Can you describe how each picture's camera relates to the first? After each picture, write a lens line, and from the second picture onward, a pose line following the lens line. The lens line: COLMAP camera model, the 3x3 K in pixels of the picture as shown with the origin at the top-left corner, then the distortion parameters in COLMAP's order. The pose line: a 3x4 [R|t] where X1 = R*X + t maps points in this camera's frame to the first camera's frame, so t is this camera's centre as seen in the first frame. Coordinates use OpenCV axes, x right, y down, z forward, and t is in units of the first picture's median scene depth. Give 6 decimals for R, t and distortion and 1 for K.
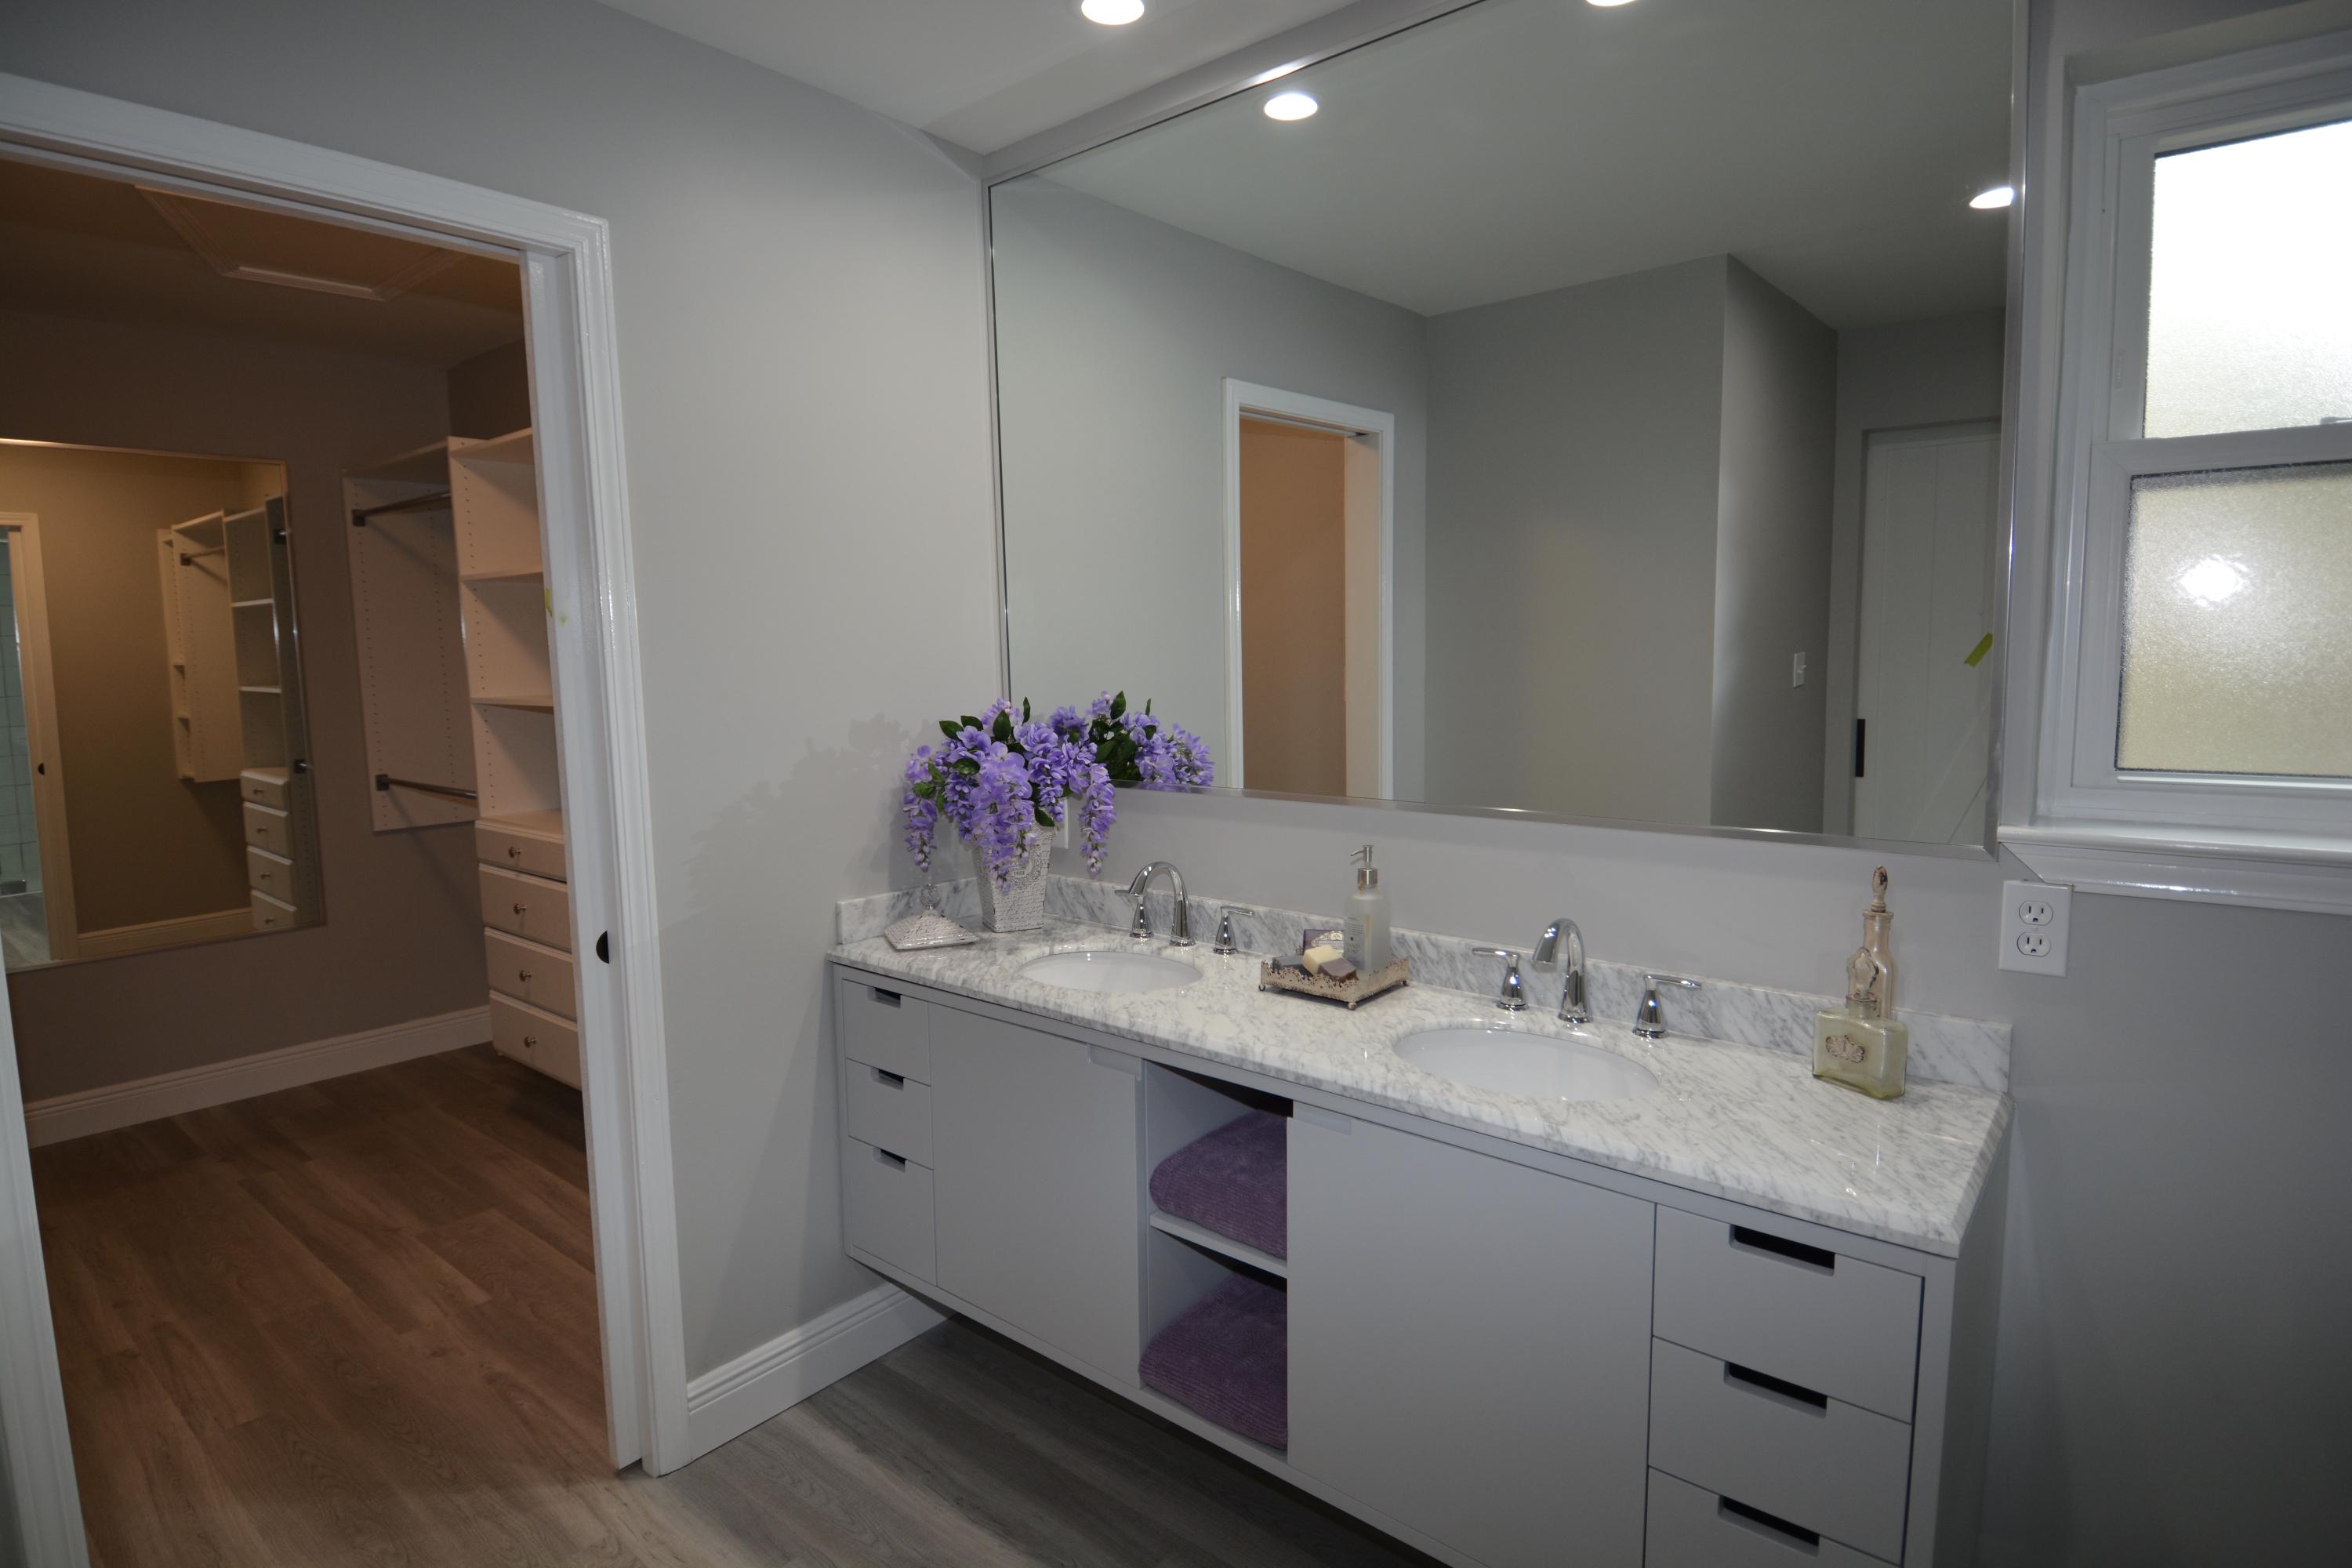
lens RADIAL K [[1220.1, 0, 1160.5], [0, 1220.1, 780.8], [0, 0, 1]] dist [0.057444, -0.061554]
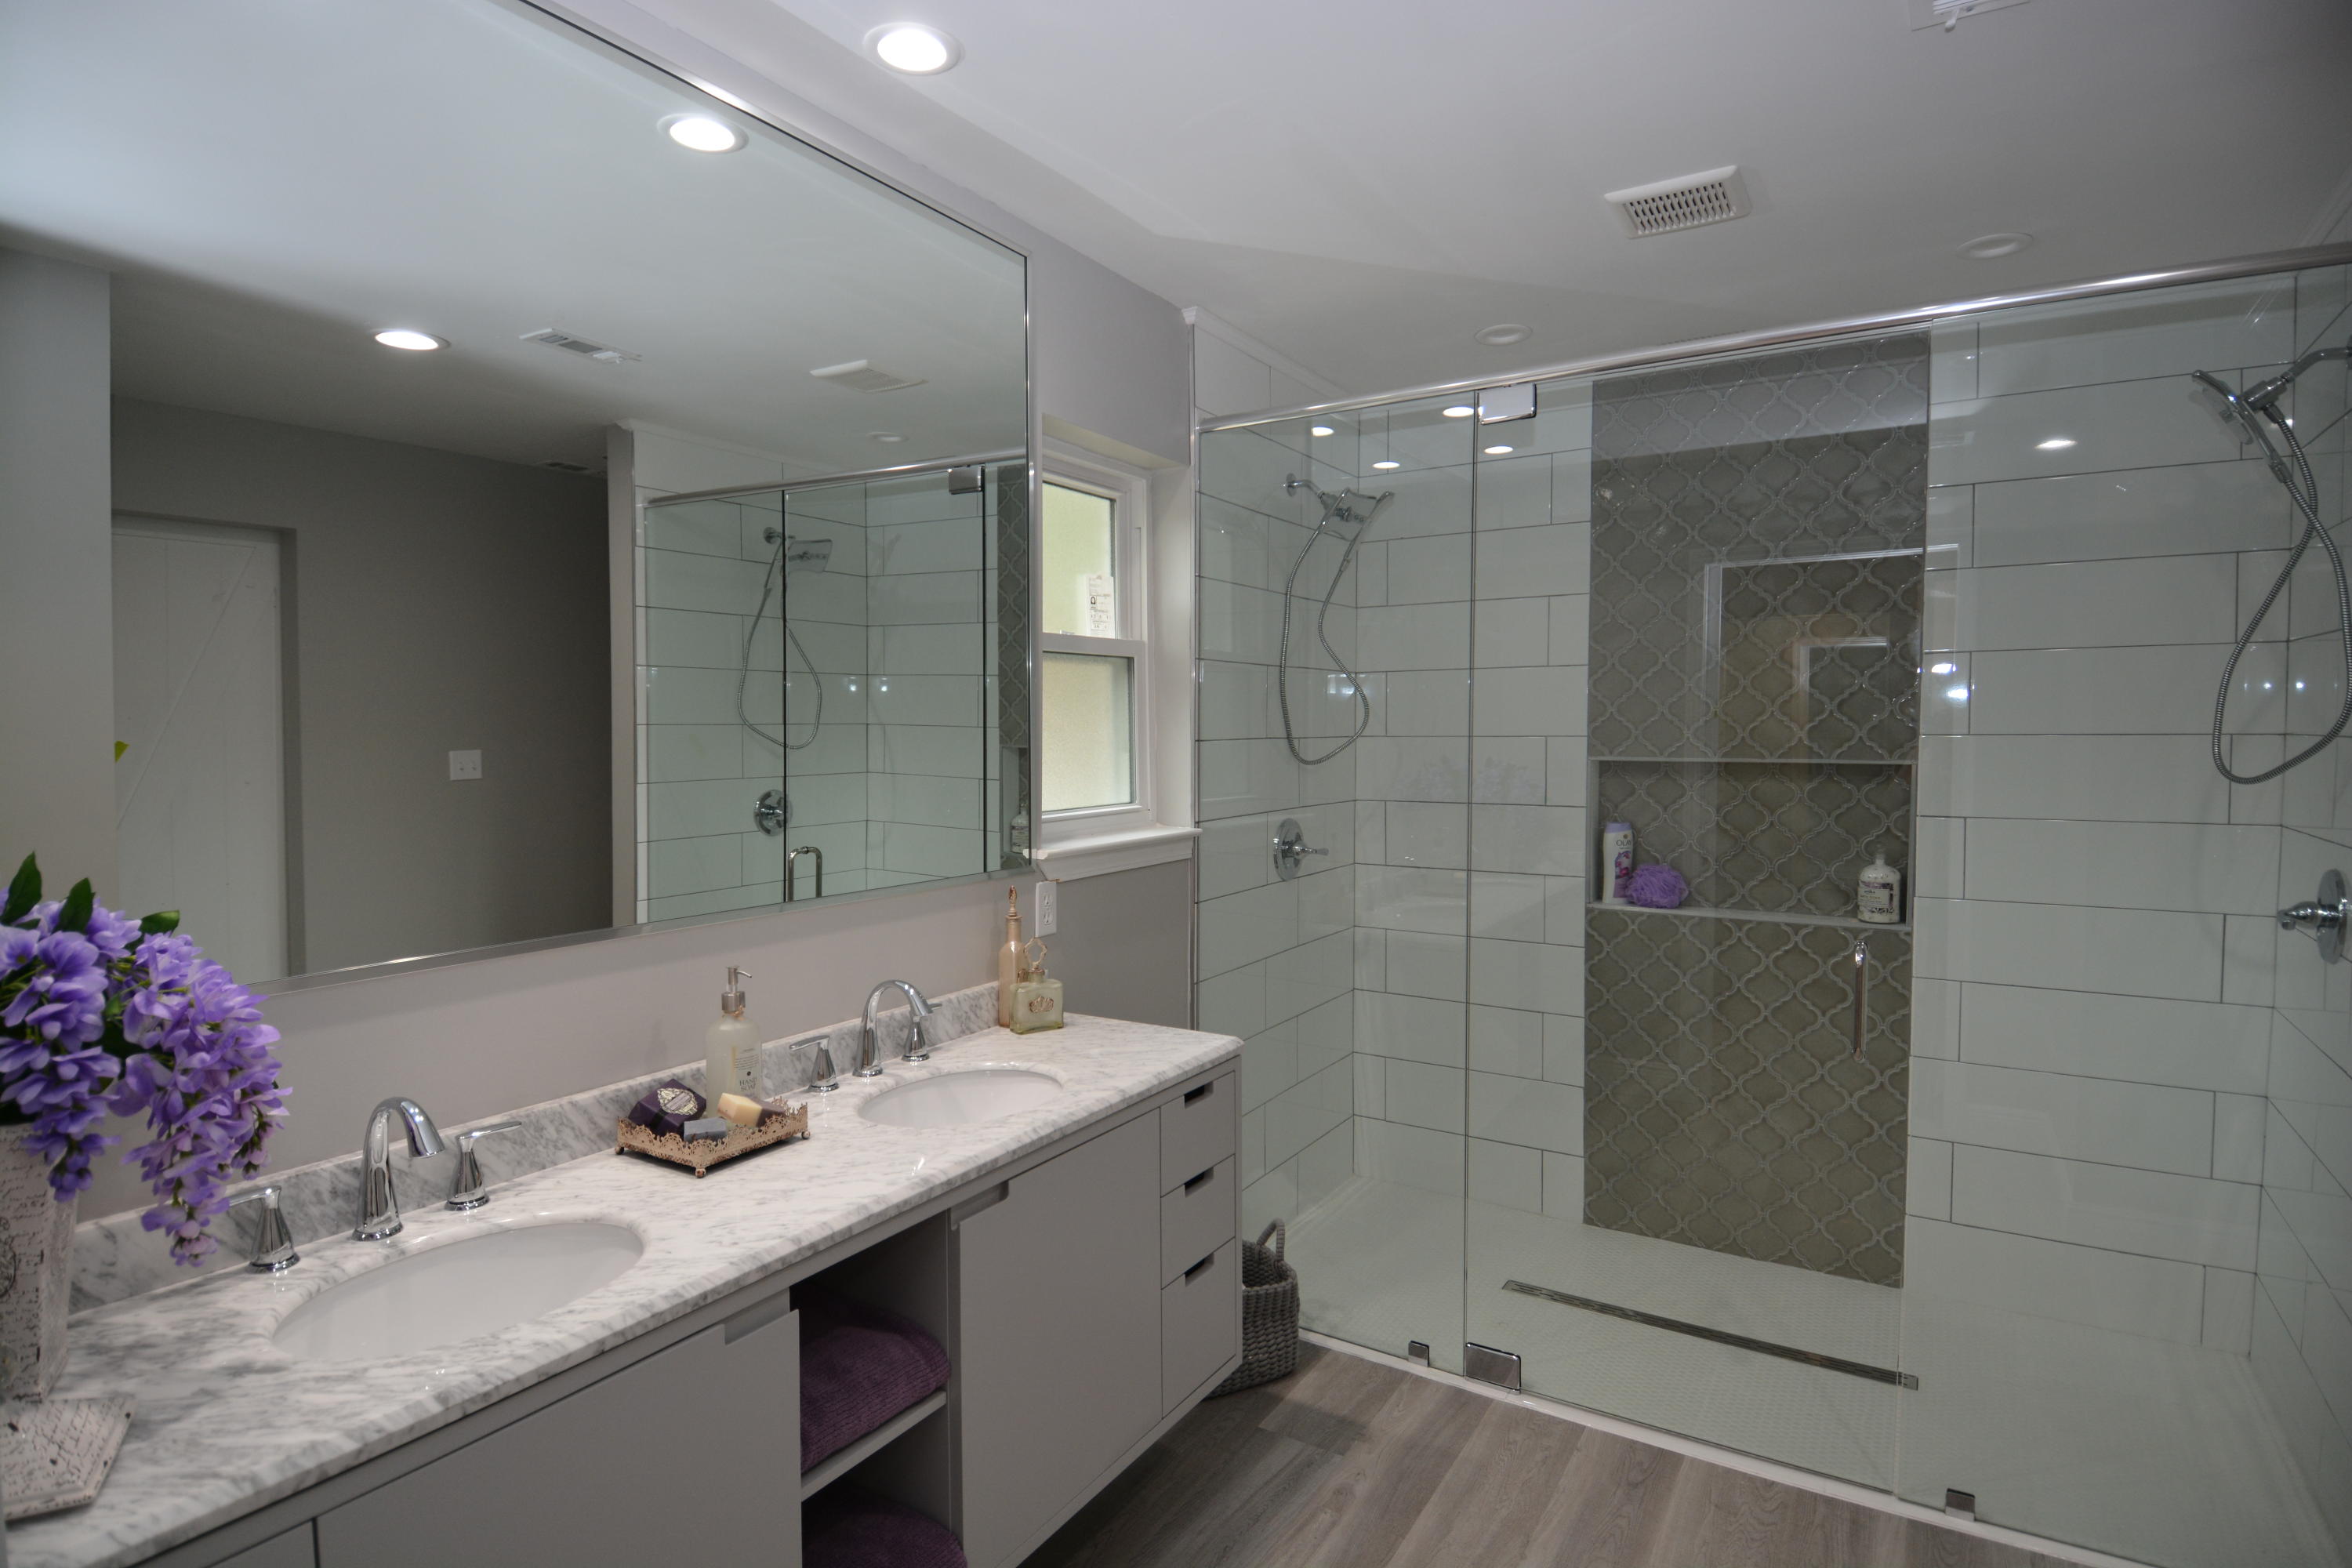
lens RADIAL K [[1220.1, 0, 1160.5], [0, 1220.1, 780.8], [0, 0, 1]] dist [0.057444, -0.061554]
pose [[-0.147780, -0.026930, 0.988654, -0.770083], [0.105600, 0.993485, 0.042846, -0.087962], [-0.983367, 0.110733, -0.143973, 0.826646]]
